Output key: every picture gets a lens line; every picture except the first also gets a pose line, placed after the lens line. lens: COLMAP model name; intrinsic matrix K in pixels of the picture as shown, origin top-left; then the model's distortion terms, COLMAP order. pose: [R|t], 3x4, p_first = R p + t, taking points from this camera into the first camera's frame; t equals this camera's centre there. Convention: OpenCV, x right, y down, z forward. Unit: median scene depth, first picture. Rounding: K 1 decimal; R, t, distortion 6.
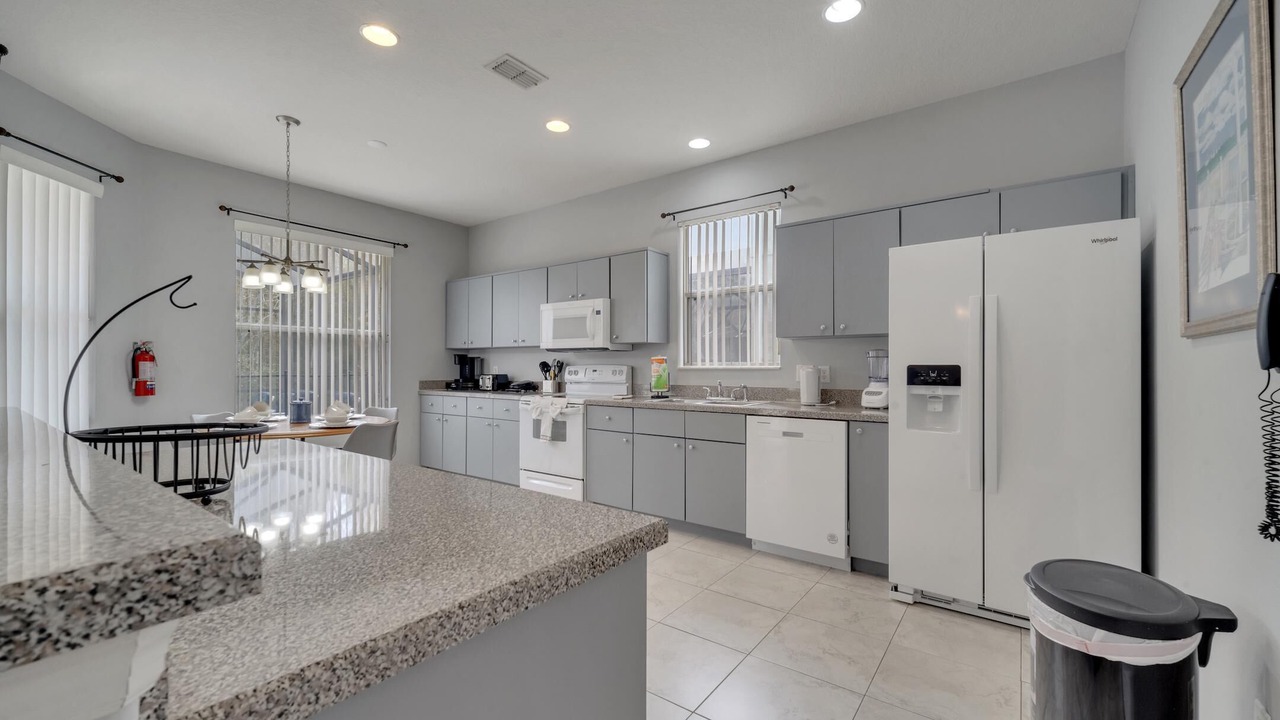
lens RADIAL K [[515.0, 0, 637.1], [0, 515.0, 370.3], [0, 0, 1]] dist [0.005310, -0.000297]
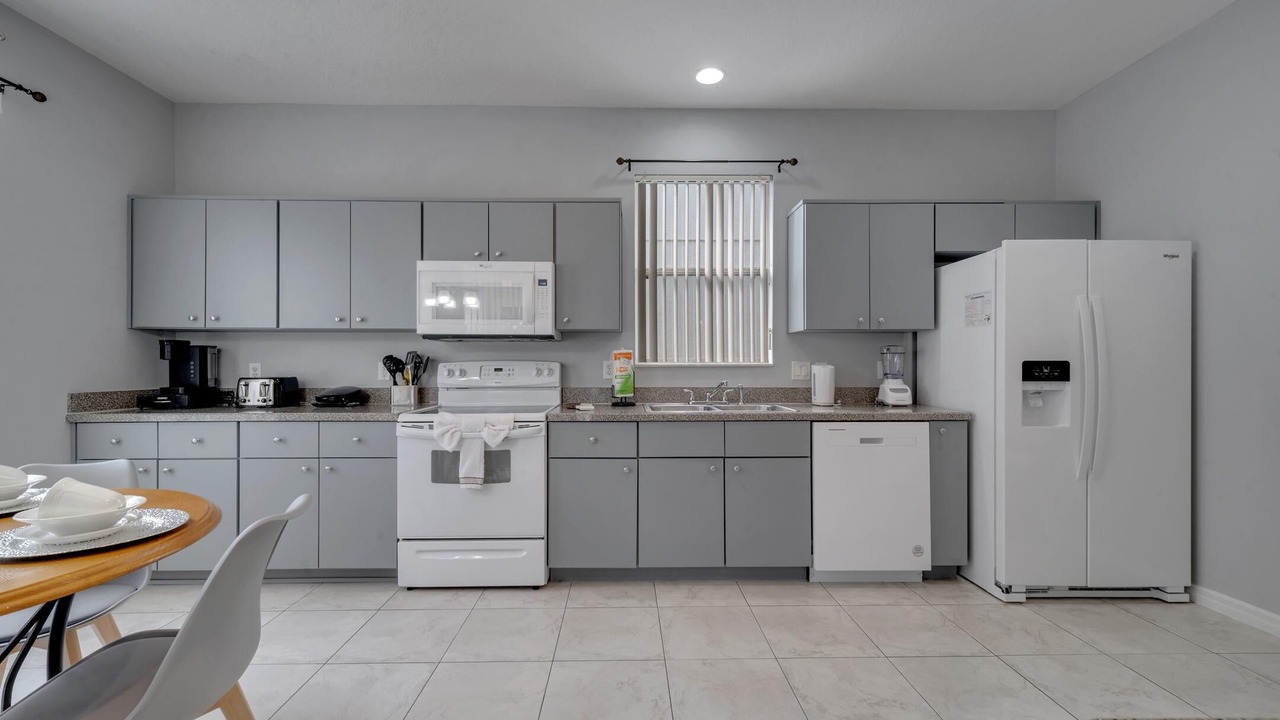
lens RADIAL K [[515.0, 0, 637.1], [0, 515.0, 370.3], [0, 0, 1]] dist [0.005310, -0.000297]
pose [[0.789366, -0.006442, 0.613890, -0.393178], [0.005305, 0.999979, 0.003673, 0.000171], [-0.613900, 0.000357, 0.789383, 0.400151]]
